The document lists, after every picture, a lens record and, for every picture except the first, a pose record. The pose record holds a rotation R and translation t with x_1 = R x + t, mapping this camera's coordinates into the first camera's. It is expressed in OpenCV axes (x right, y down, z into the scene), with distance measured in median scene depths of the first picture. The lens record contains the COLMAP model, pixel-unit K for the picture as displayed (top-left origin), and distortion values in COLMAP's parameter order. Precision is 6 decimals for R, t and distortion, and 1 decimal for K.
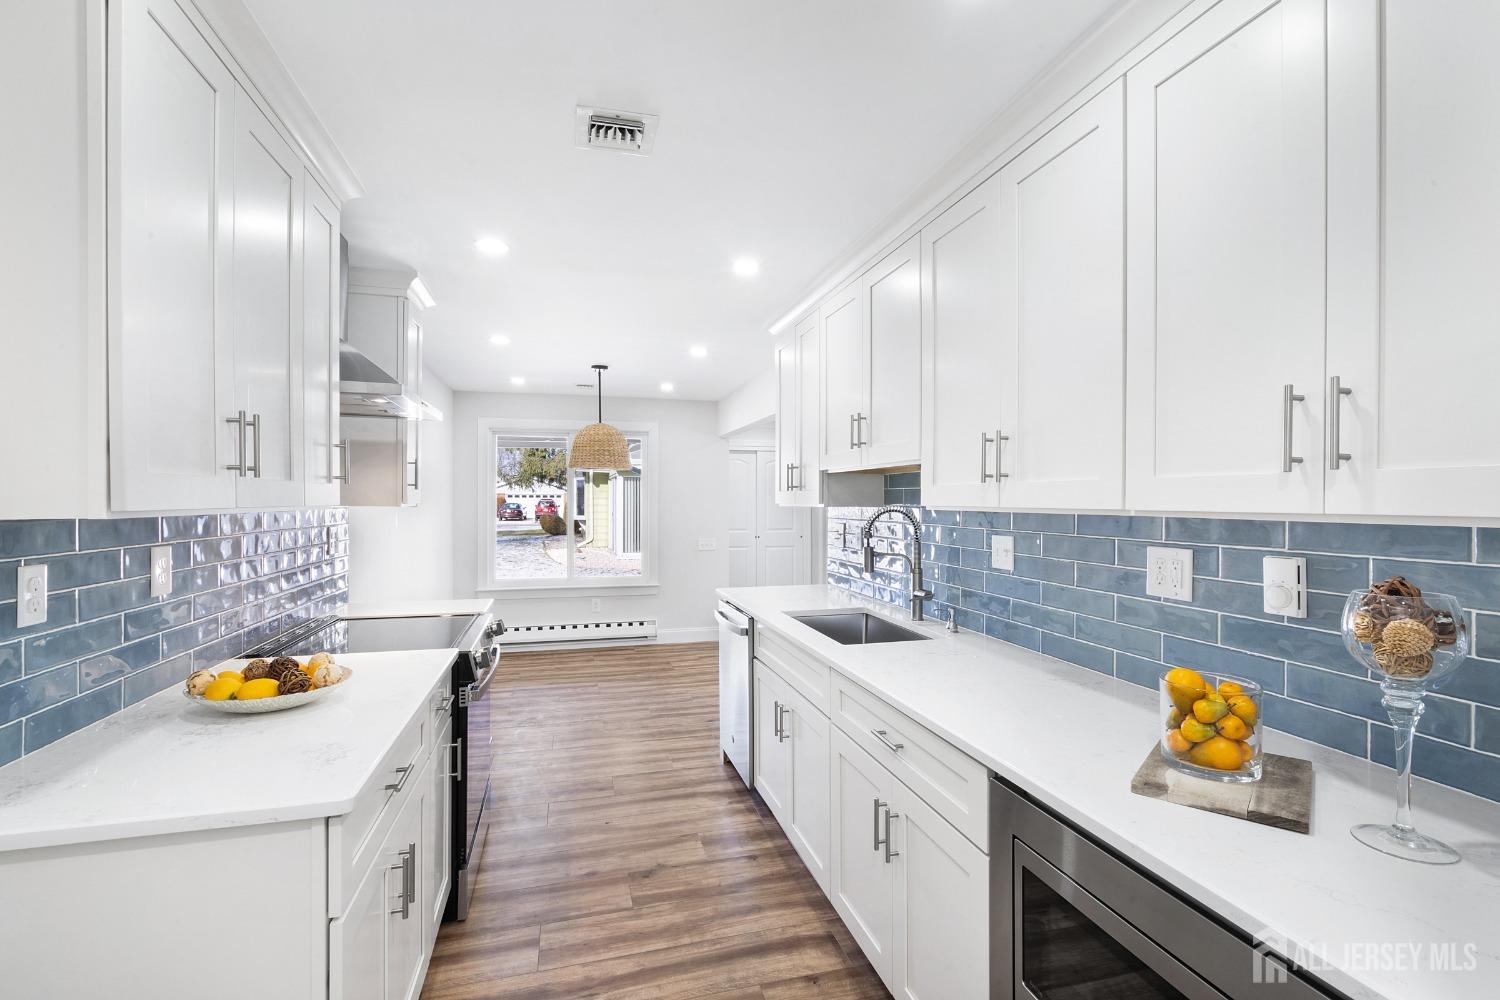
lens RADIAL K [[864.2, 0, 777.7], [0, 864.2, 499.5], [0, 0, 1]] dist [0.000474, 0.000373]
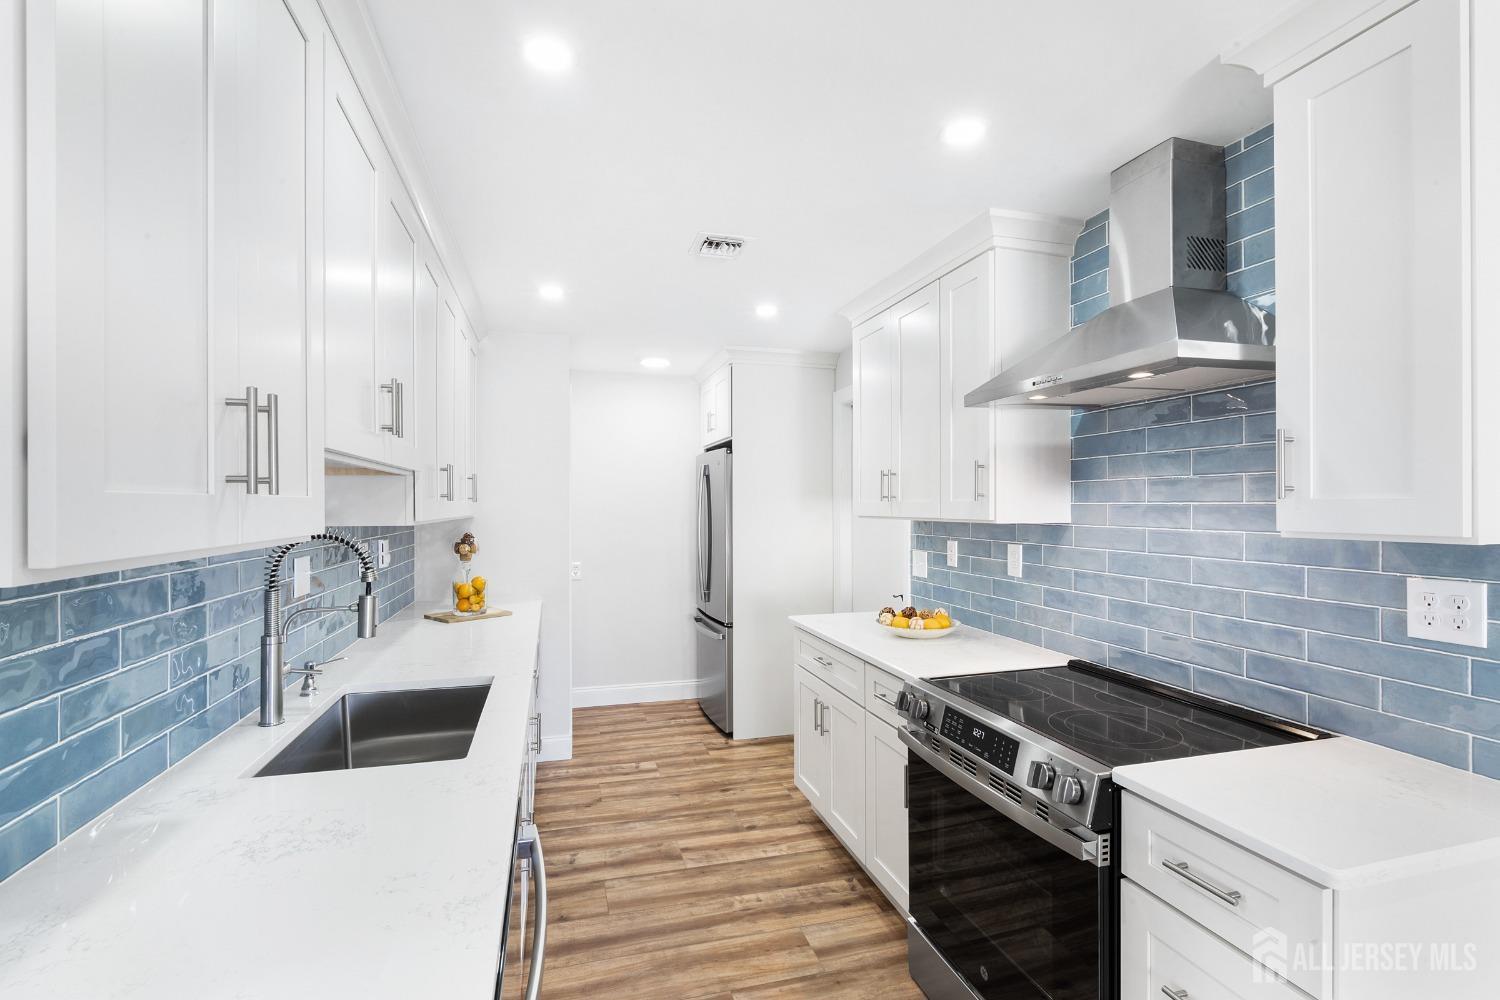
lens RADIAL K [[707.5, 0, 762.9], [0, 707.5, 509.3], [0, 0, 1]] dist [-0.001262, -0.000017]
pose [[-0.999762, -0.000909, -0.021801, -0.192887], [-0.001008, 0.999989, 0.004538, -0.010170], [0.021796, 0.004559, -0.999752, 1.789028]]
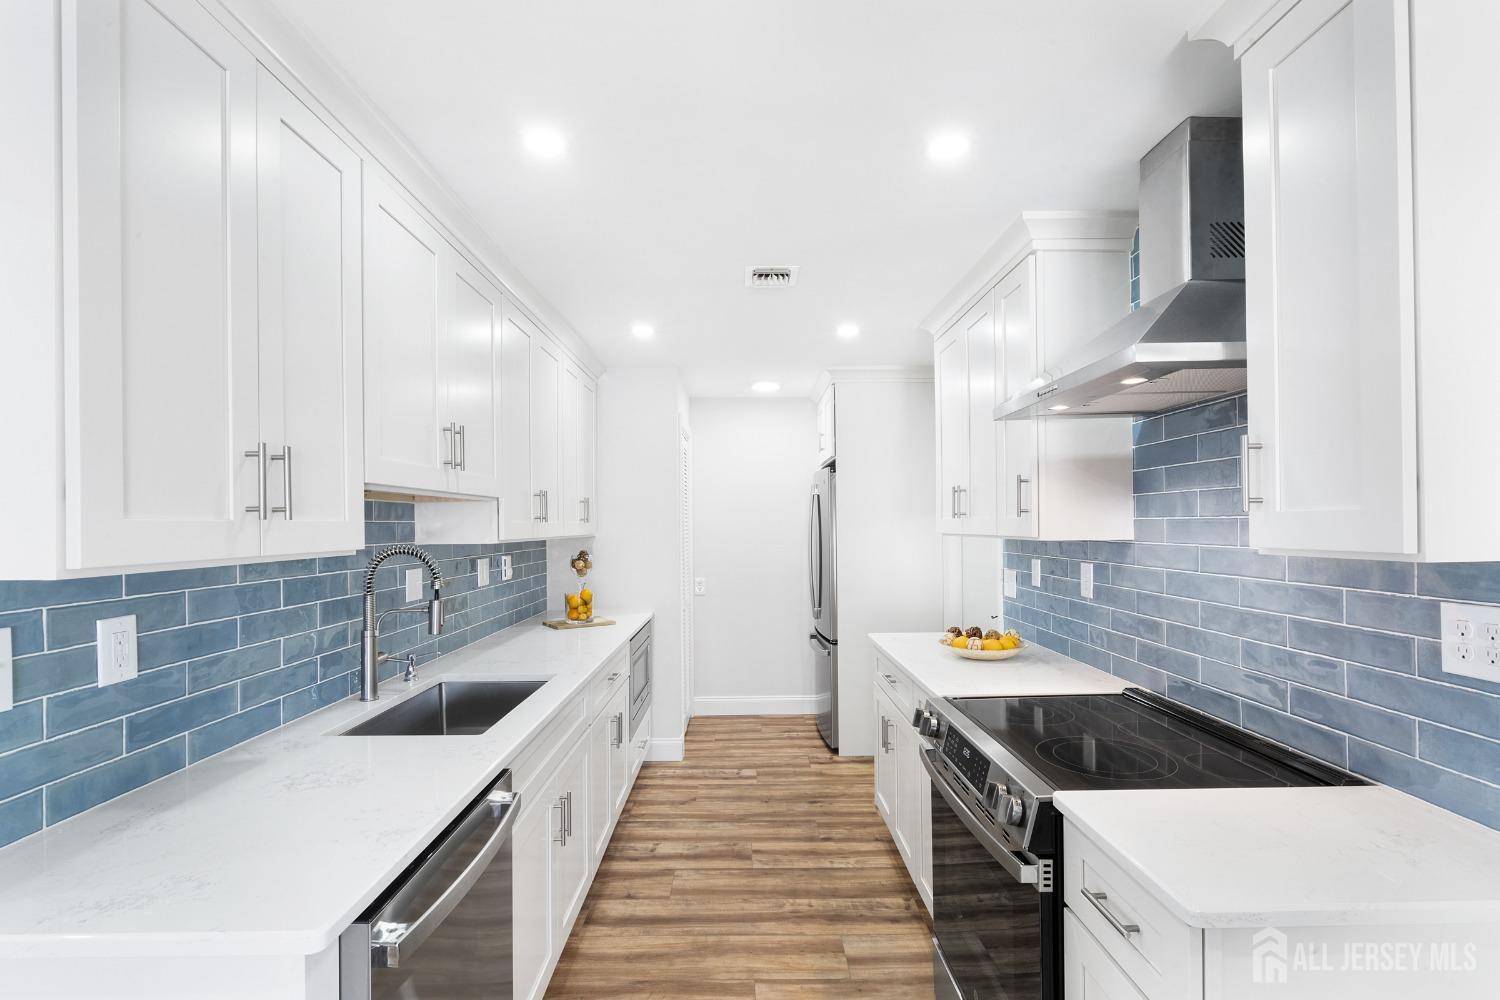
lens RADIAL K [[711.4, 0, 738.9], [0, 711.4, 527.4], [0, 0, 1]] dist [-0.000582, 0.000068]
pose [[-0.968195, 0.006604, 0.250110, -0.360174], [0.007548, 0.999968, 0.002814, -0.009575], [-0.250083, 0.004613, -0.968213, 1.819934]]
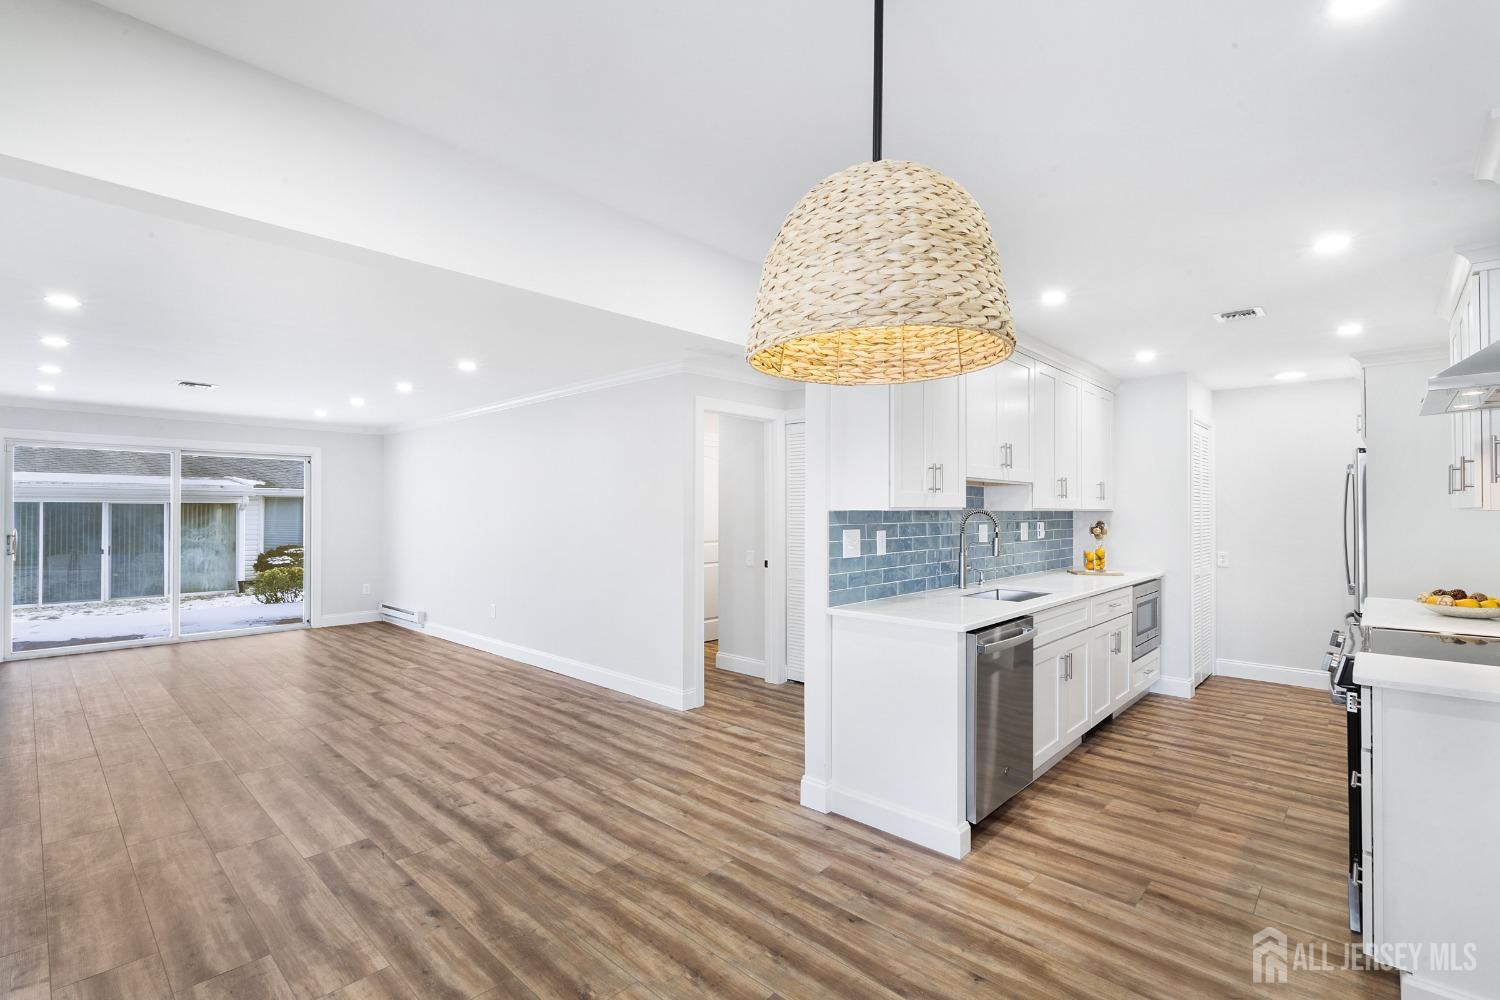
lens RADIAL K [[661.4, 0, 777.8], [0, 661.4, 503.3], [0, 0, 1]] dist [-0.000558, 0.000150]
pose [[-0.569447, 0.006986, 0.821999, -0.683764], [-0.002114, 0.999948, -0.009962, 0.011738], [-0.822025, -0.007411, -0.569402, 2.263119]]
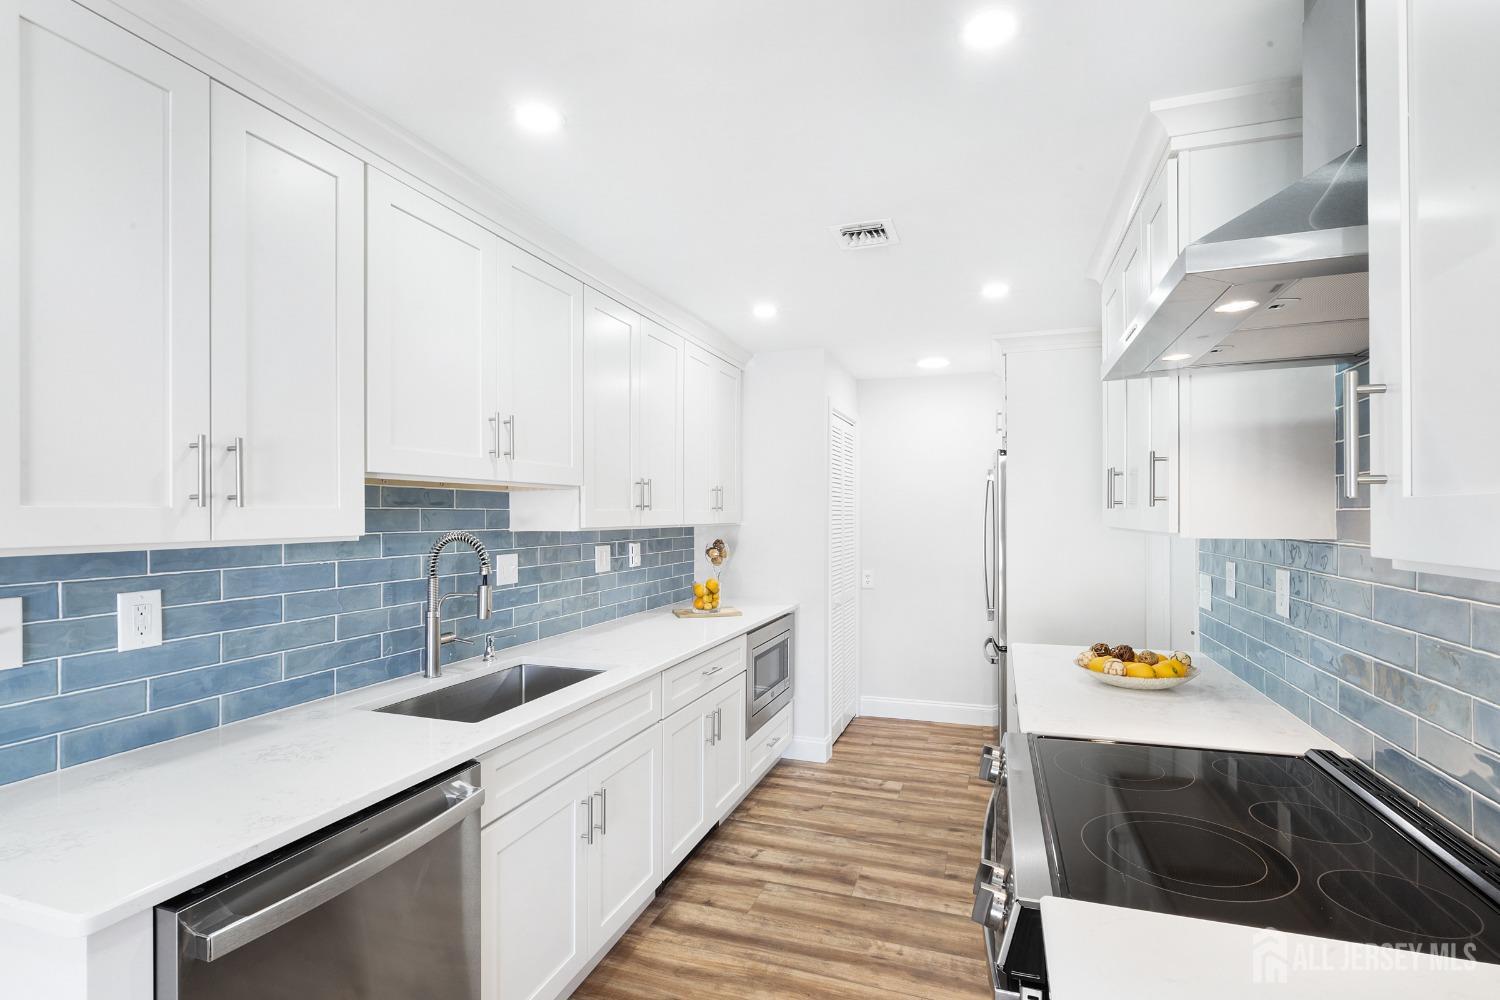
lens RADIAL K [[708.5, 0, 725.3], [0, 708.5, 516.8], [0, 0, 1]] dist [-0.000964, 0.000315]
pose [[-0.827687, -0.000954, 0.561190, -0.507198], [0.000532, 0.999997, 0.002484, -0.009614], [-0.561190, 0.002354, -0.827683, 1.668006]]
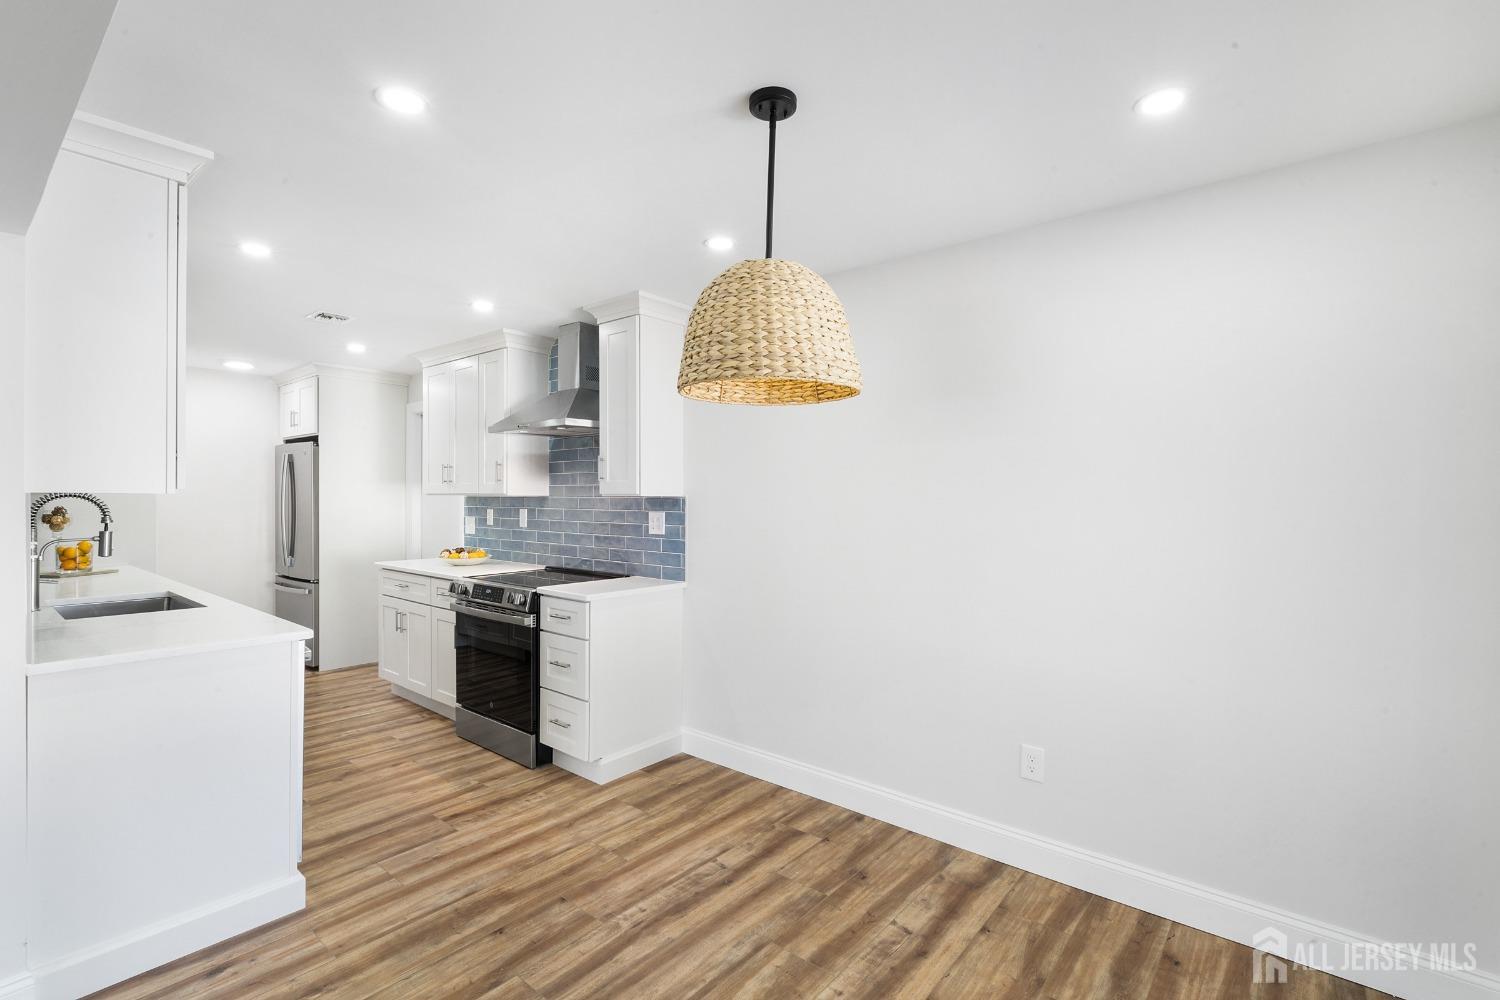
lens RADIAL K [[649.9, 0, 724.3], [0, 649.9, 503.5], [0, 0, 1]] dist [0.000757, 0.000462]
pose [[-0.833438, -0.001531, -0.552611, -0.092755], [-0.007551, 0.999934, 0.008618, 0.012033], [0.552561, 0.011355, -0.833395, 2.421977]]
